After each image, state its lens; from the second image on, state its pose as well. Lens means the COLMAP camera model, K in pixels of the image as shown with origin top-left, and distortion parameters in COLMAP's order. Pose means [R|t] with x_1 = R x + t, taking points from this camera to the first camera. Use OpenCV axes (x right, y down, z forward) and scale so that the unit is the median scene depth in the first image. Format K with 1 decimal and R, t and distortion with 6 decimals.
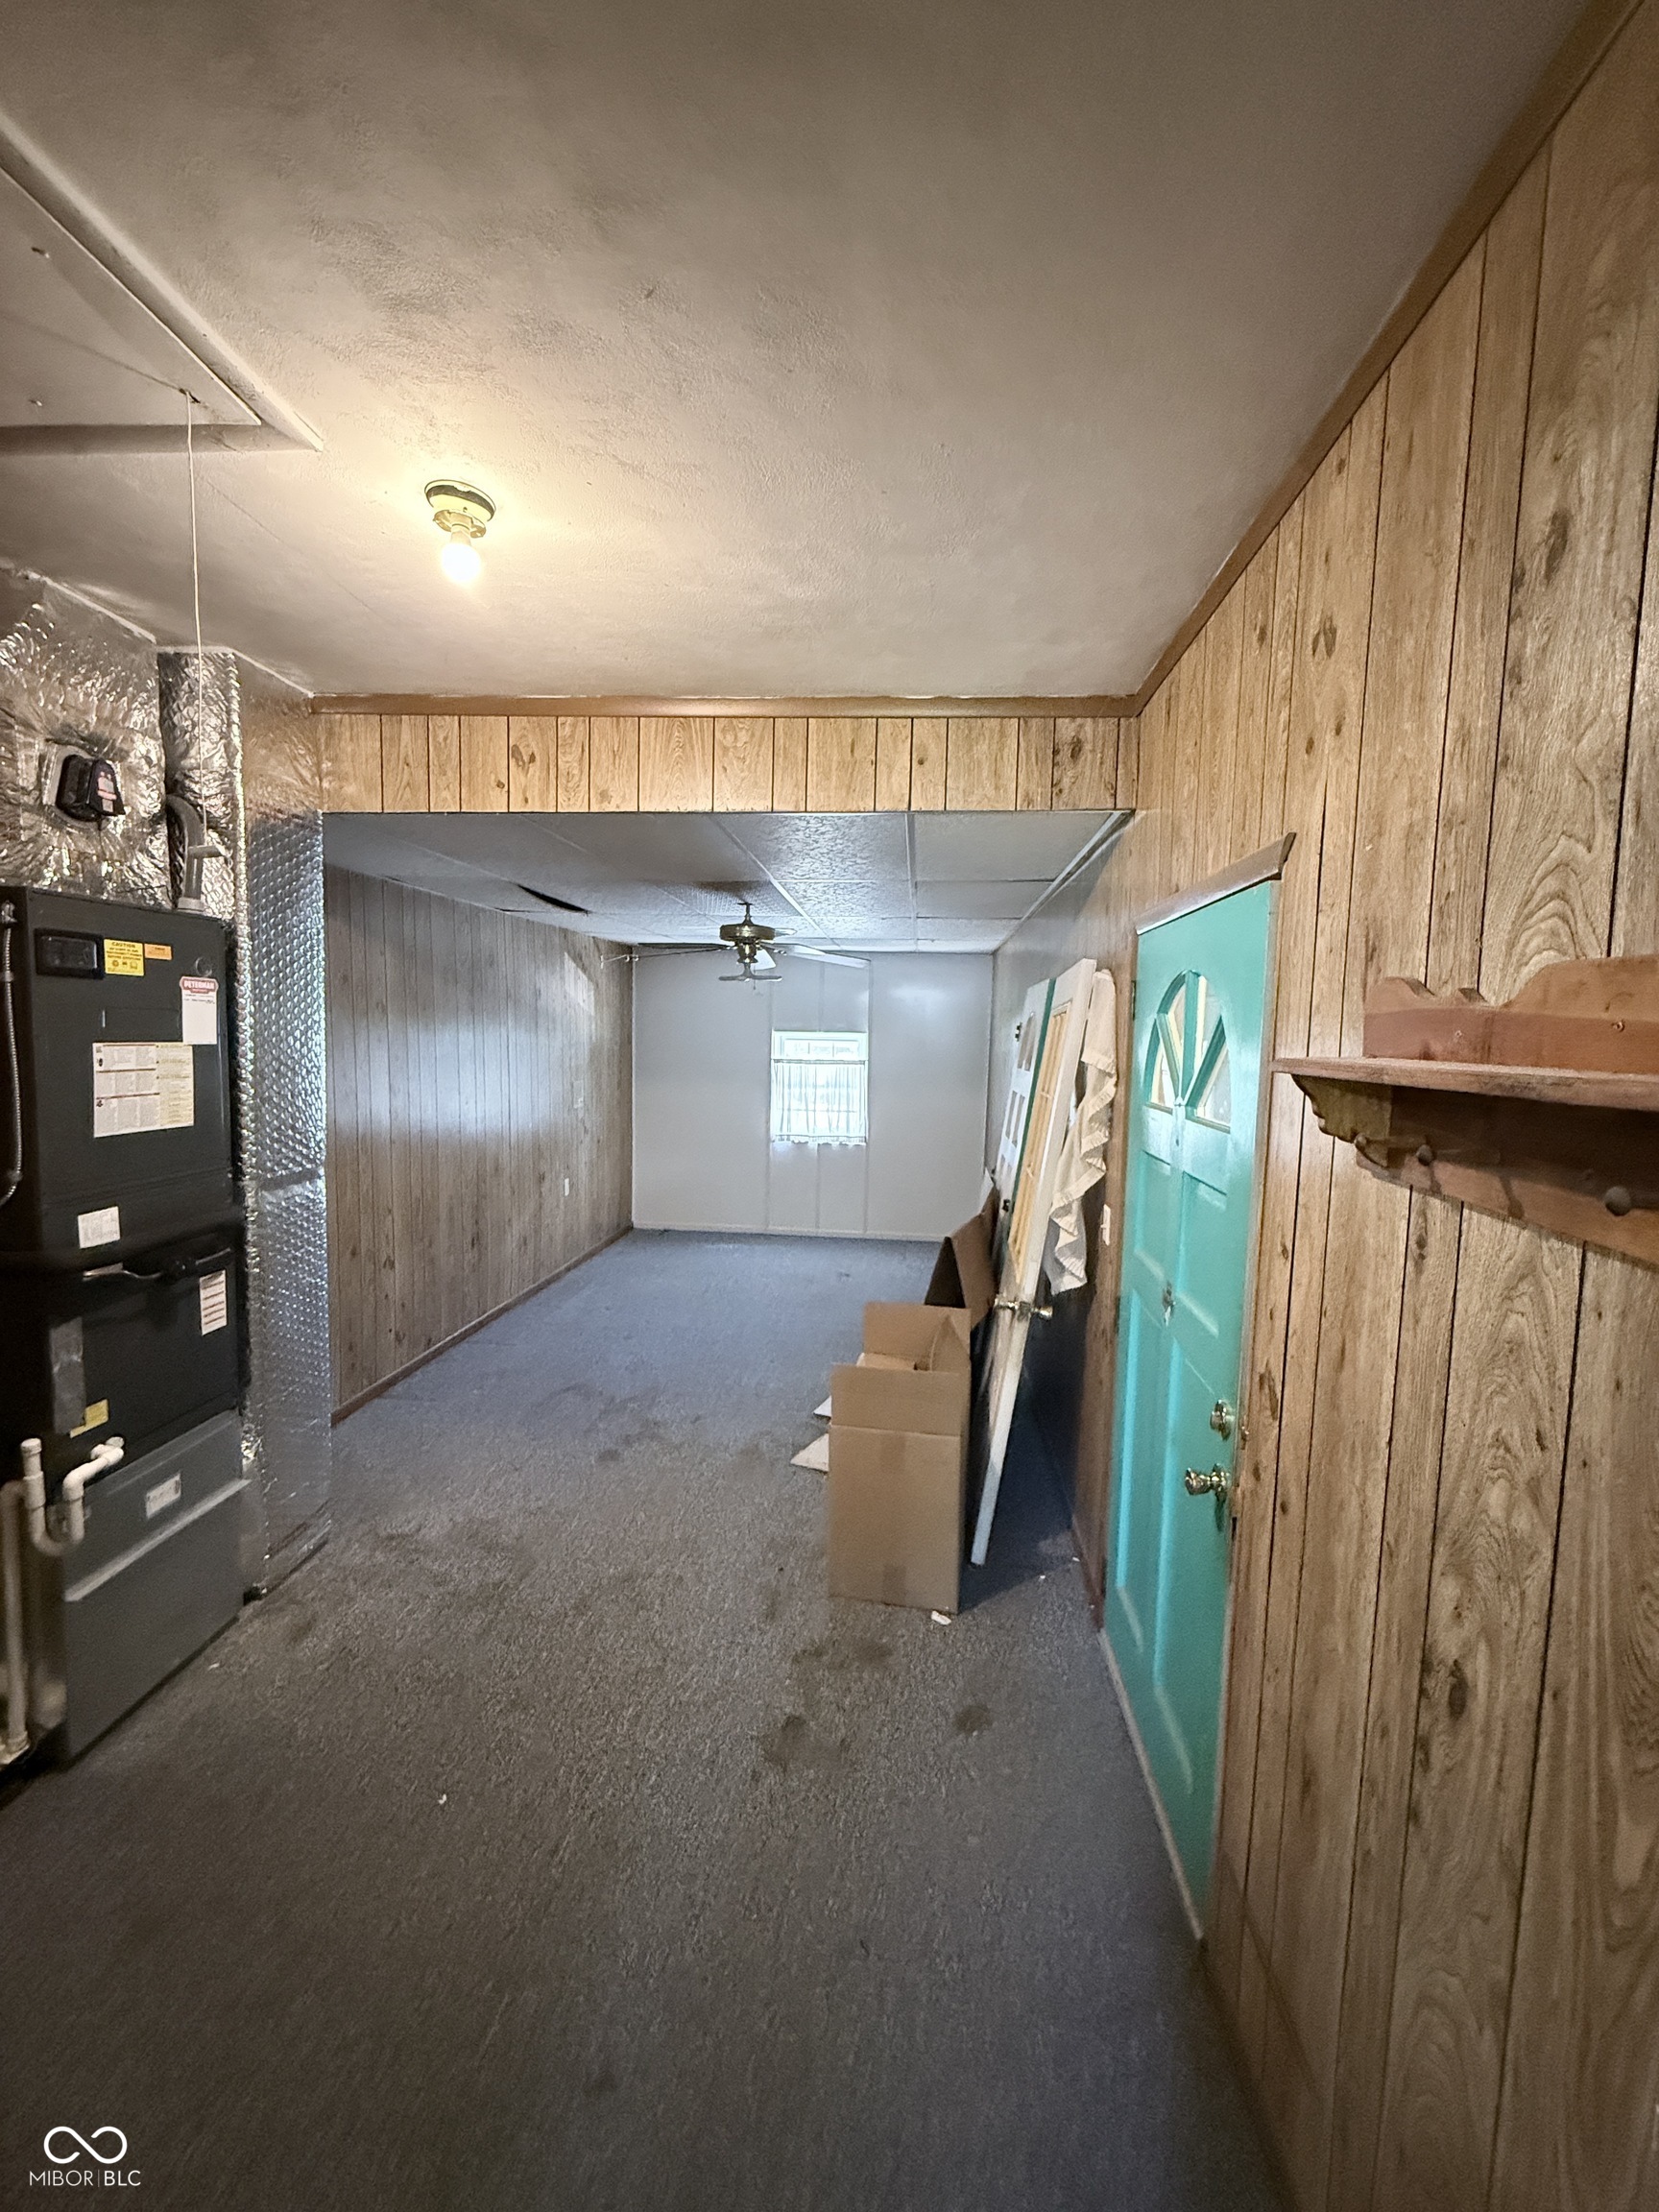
lens RADIAL K [[882.6, 0, 817.5], [0, 882.6, 1103.1], [0, 0, 1]] dist [0.000705, 0.000239]
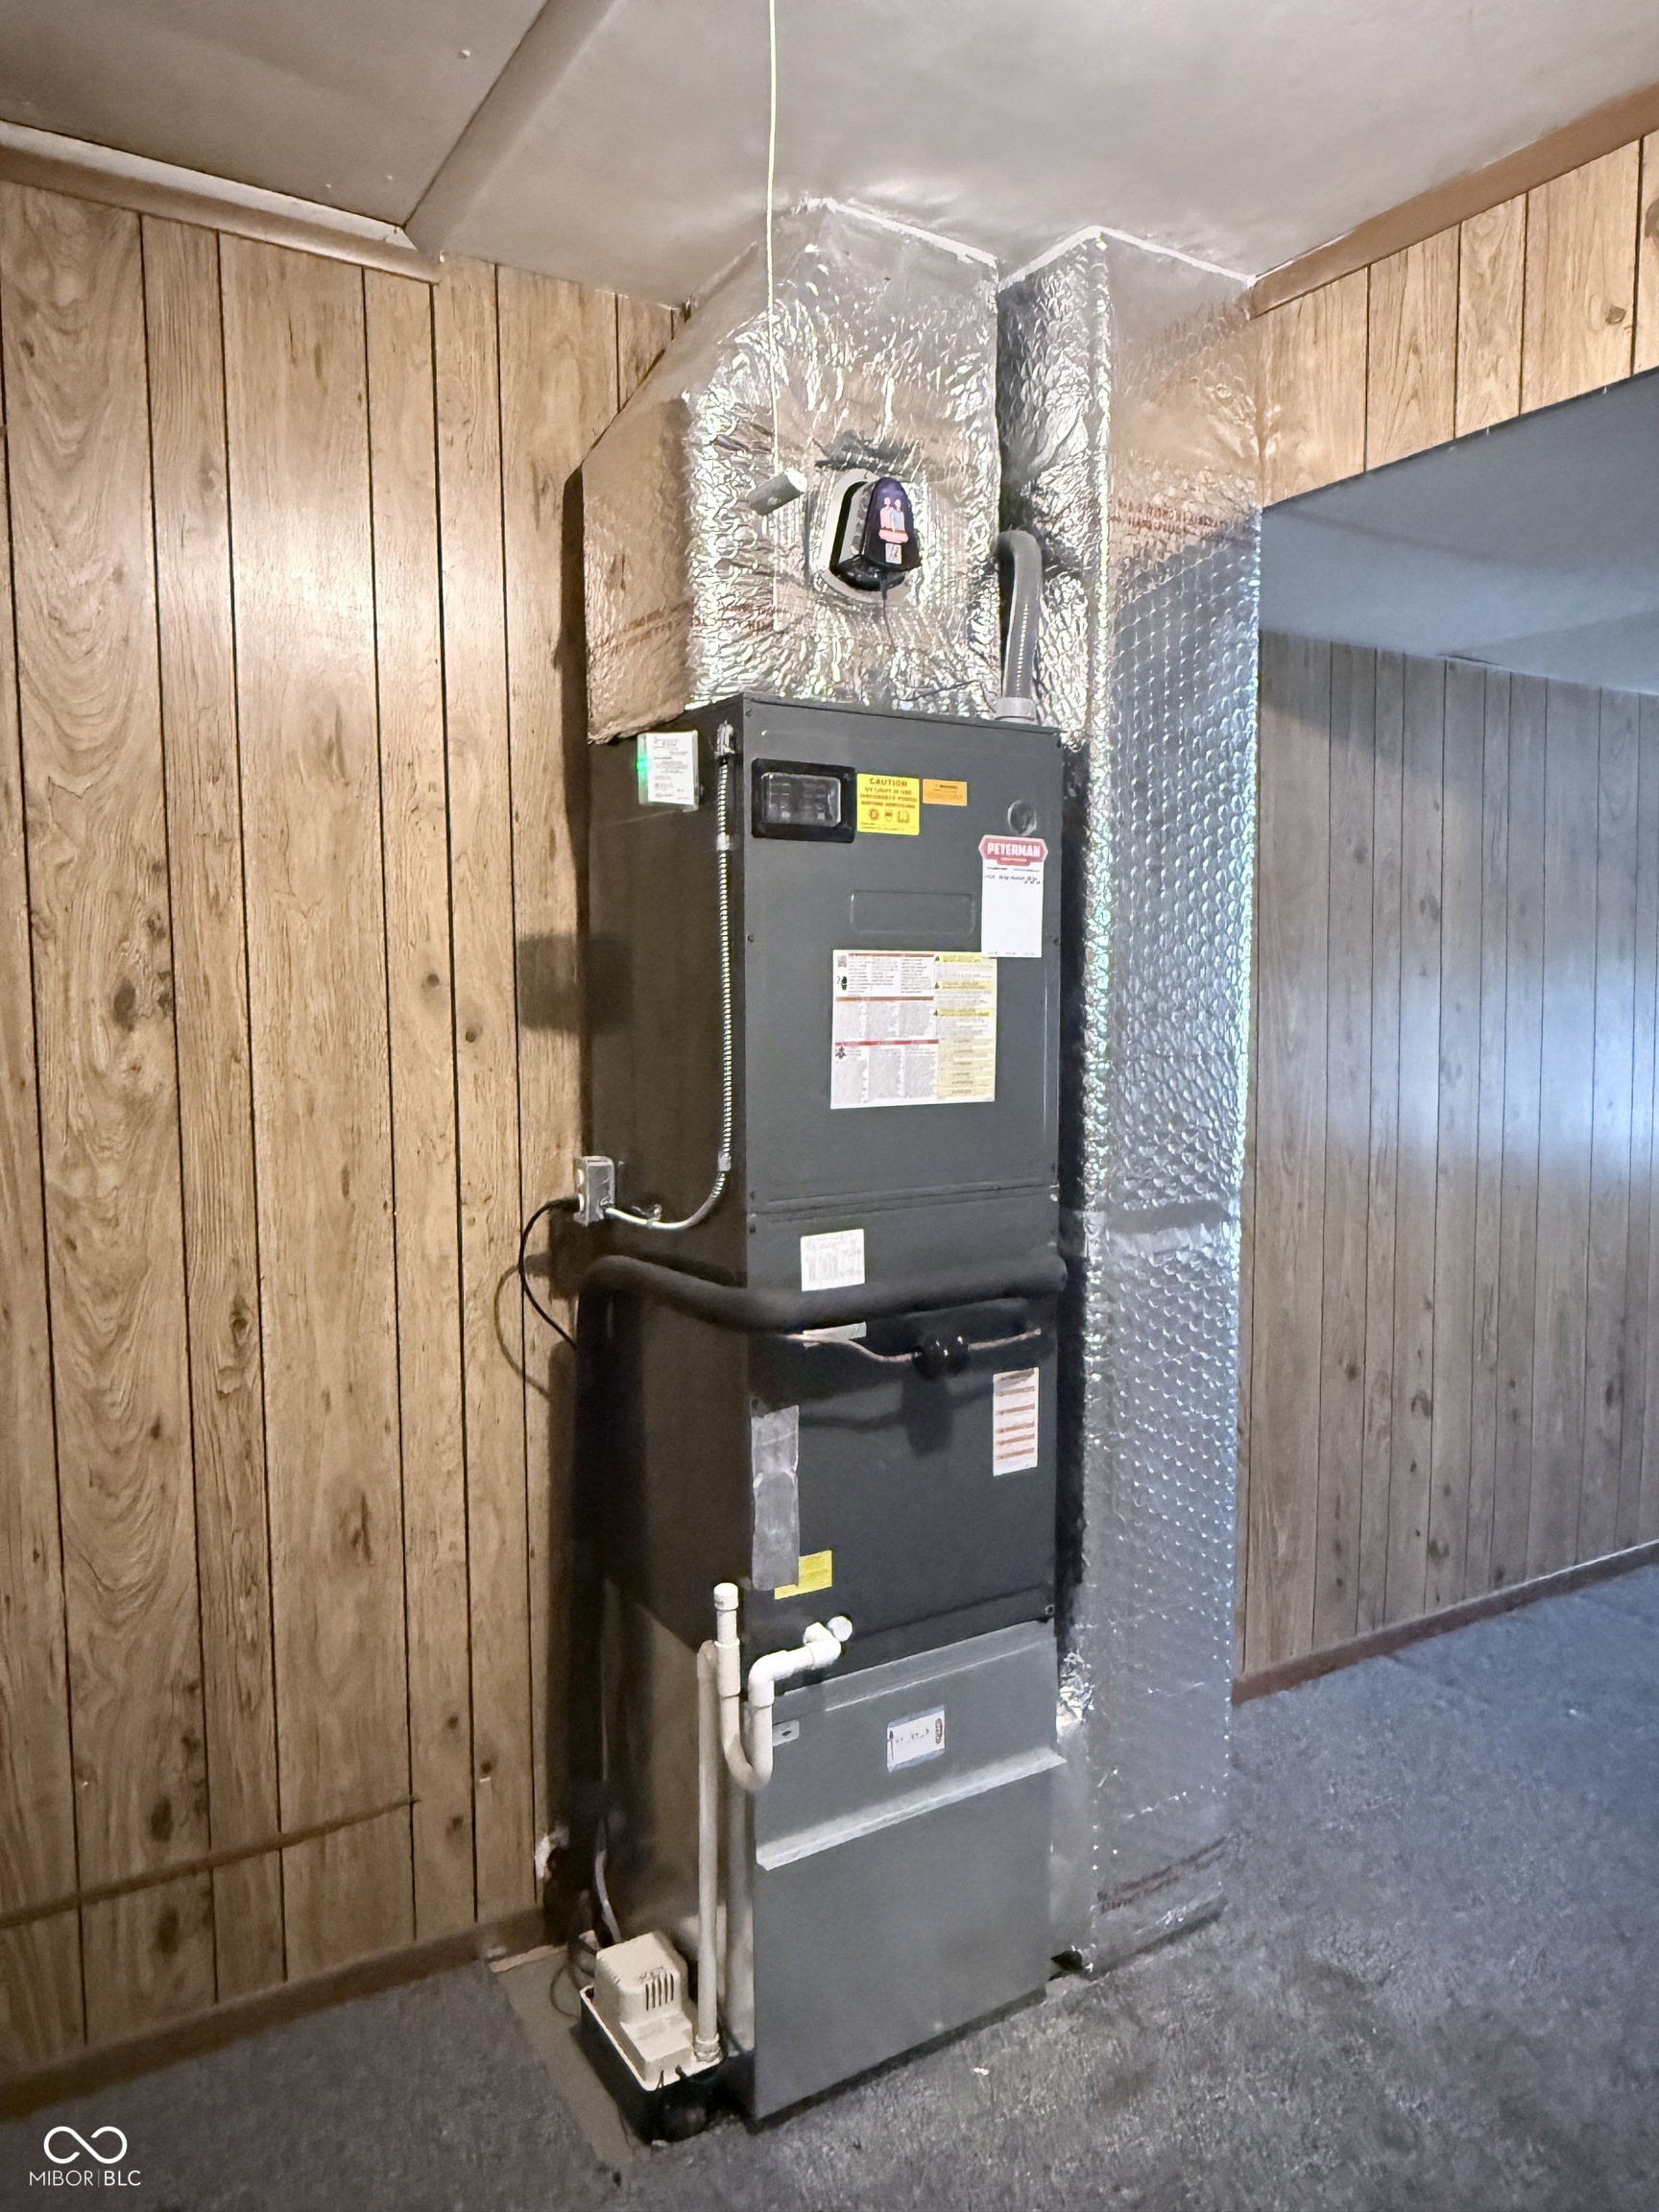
lens RADIAL K [[1497.8, 0, 836.8], [0, 1497.8, 1098.0], [0, 0, 1]] dist [-0.001637, 0.005252]
pose [[0.613154, 0.039971, -0.788952, -0.015564], [-0.050553, 0.998657, 0.011307, 0.016025], [0.788344, 0.032951, 0.614351, 0.308715]]
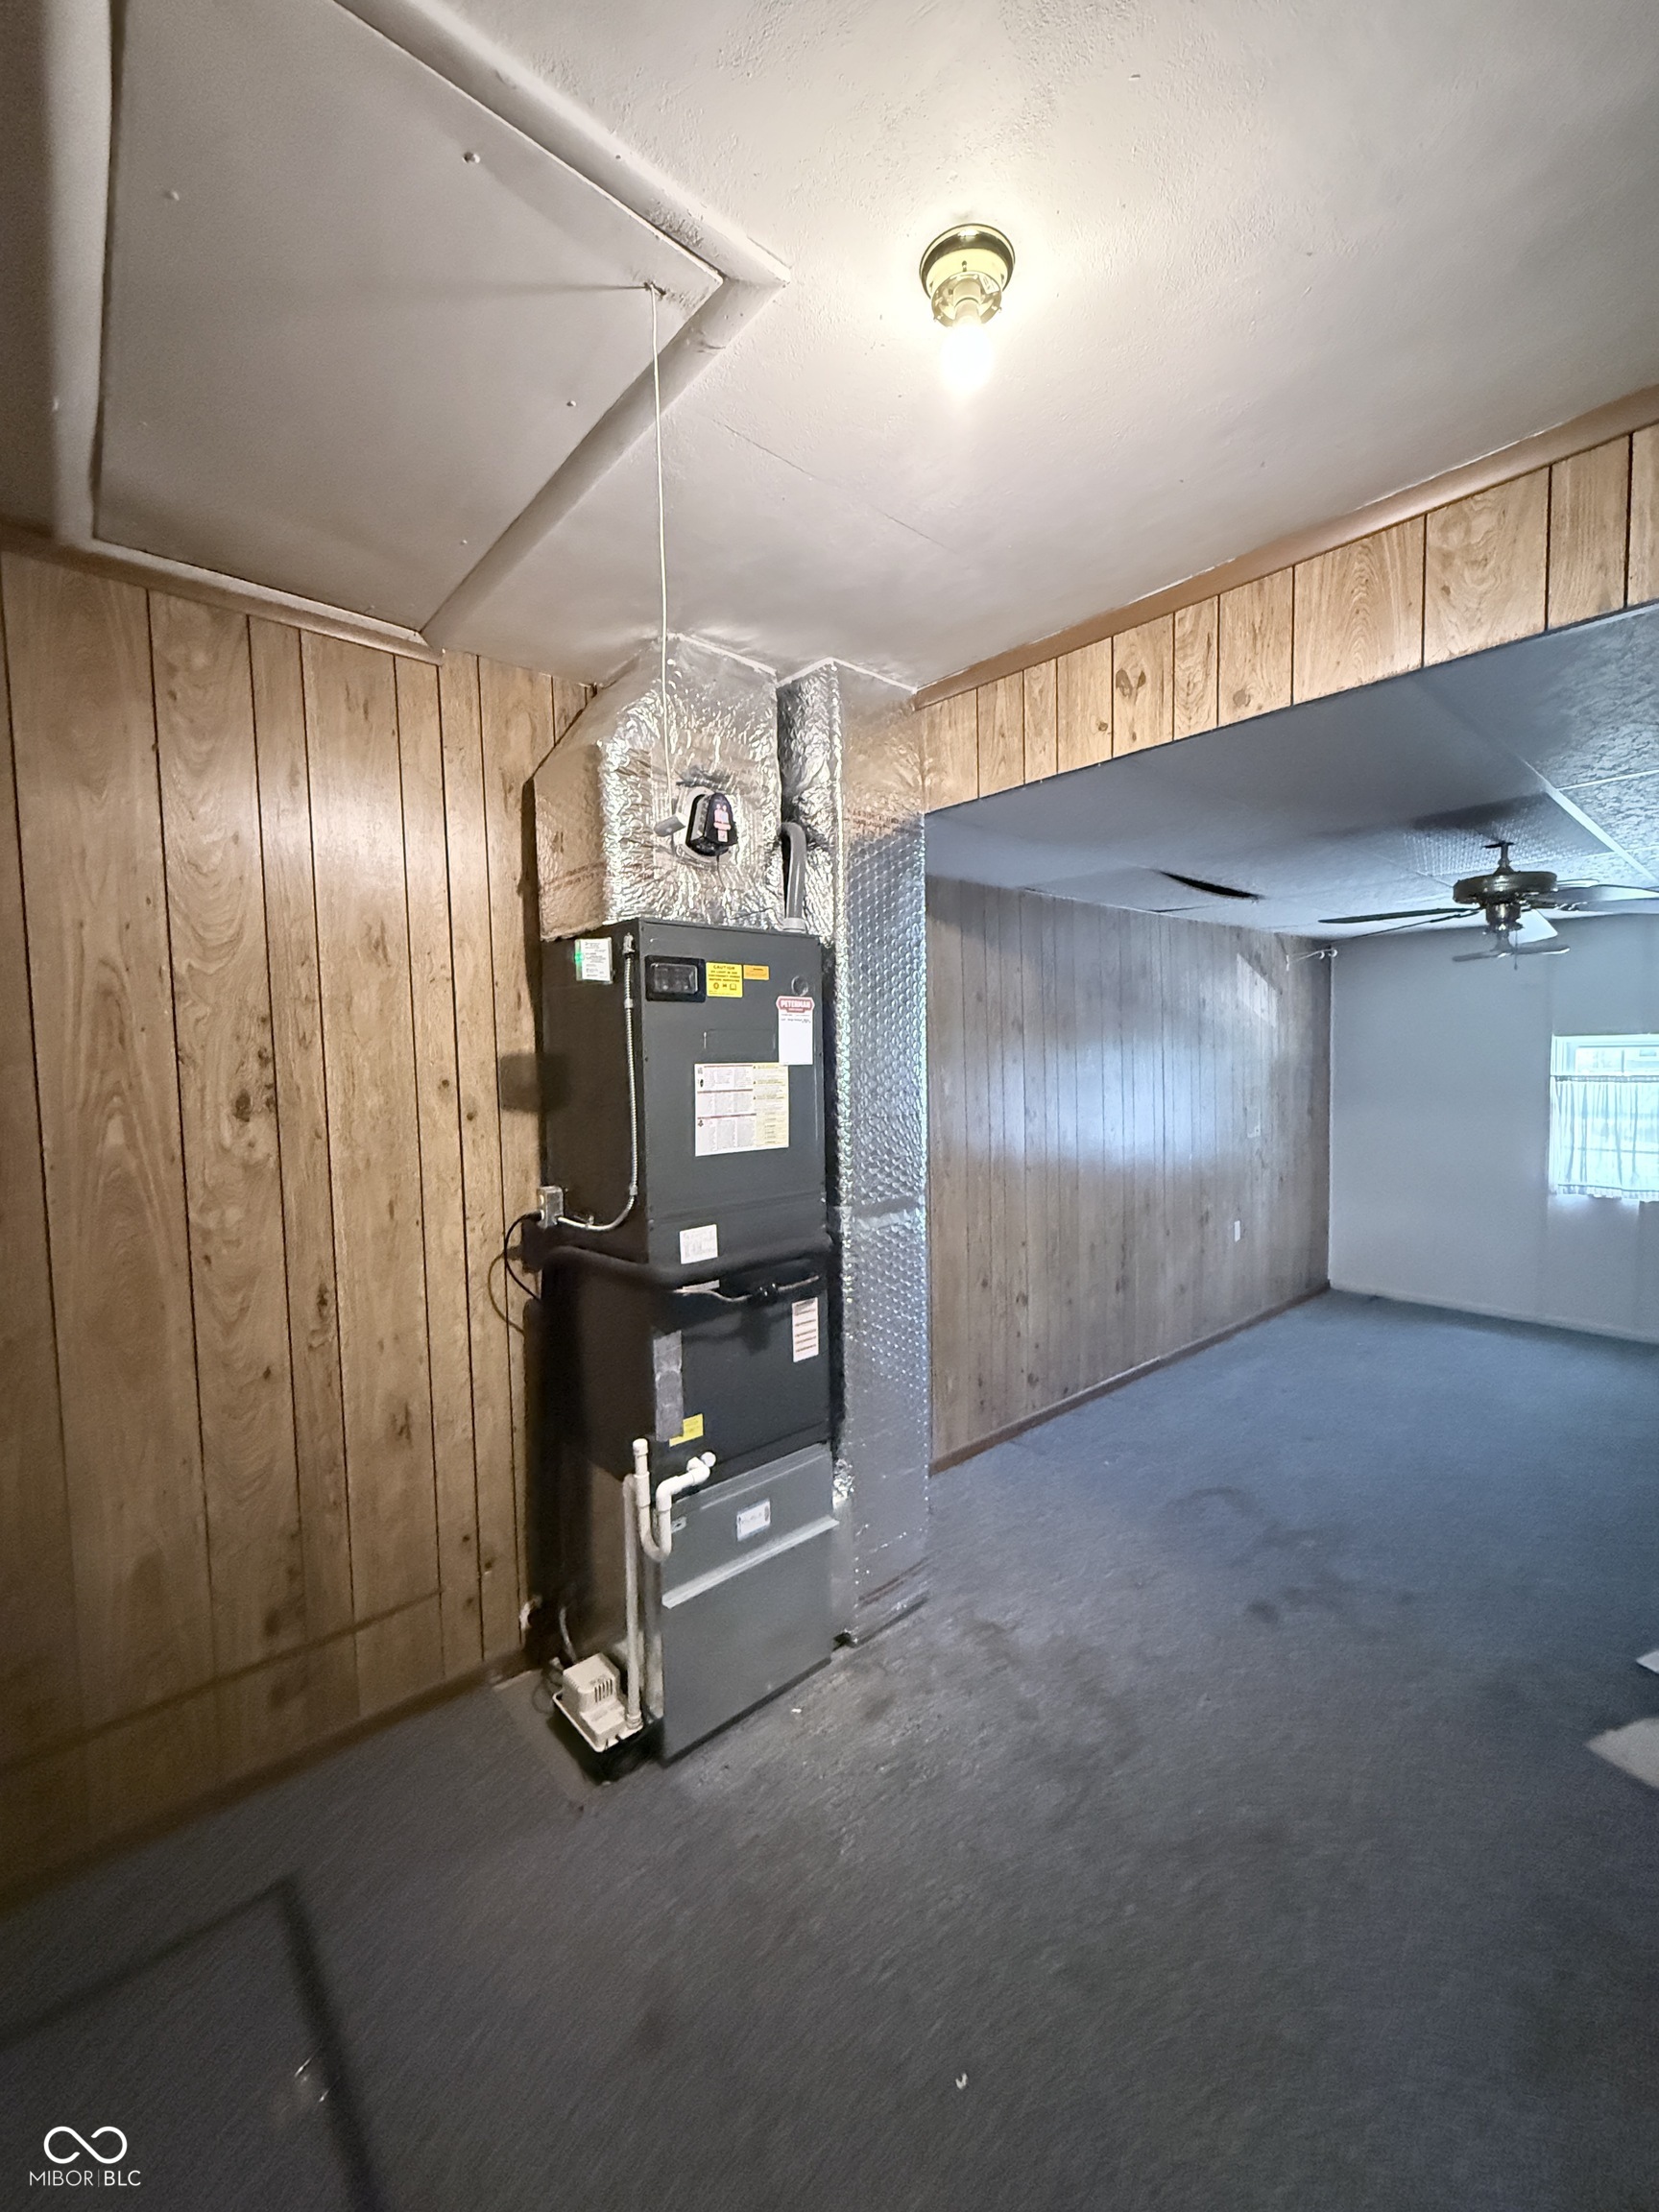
lens RADIAL K [[882.6, 0, 832.4], [0, 882.6, 1101.1], [0, 0, 1]] dist [0.000705, 0.000239]
pose [[0.740469, 0.000989, -0.672090, -0.008978], [-0.021625, 0.999516, -0.022355, -0.004420], [0.671742, 0.031087, 0.740132, 0.278952]]
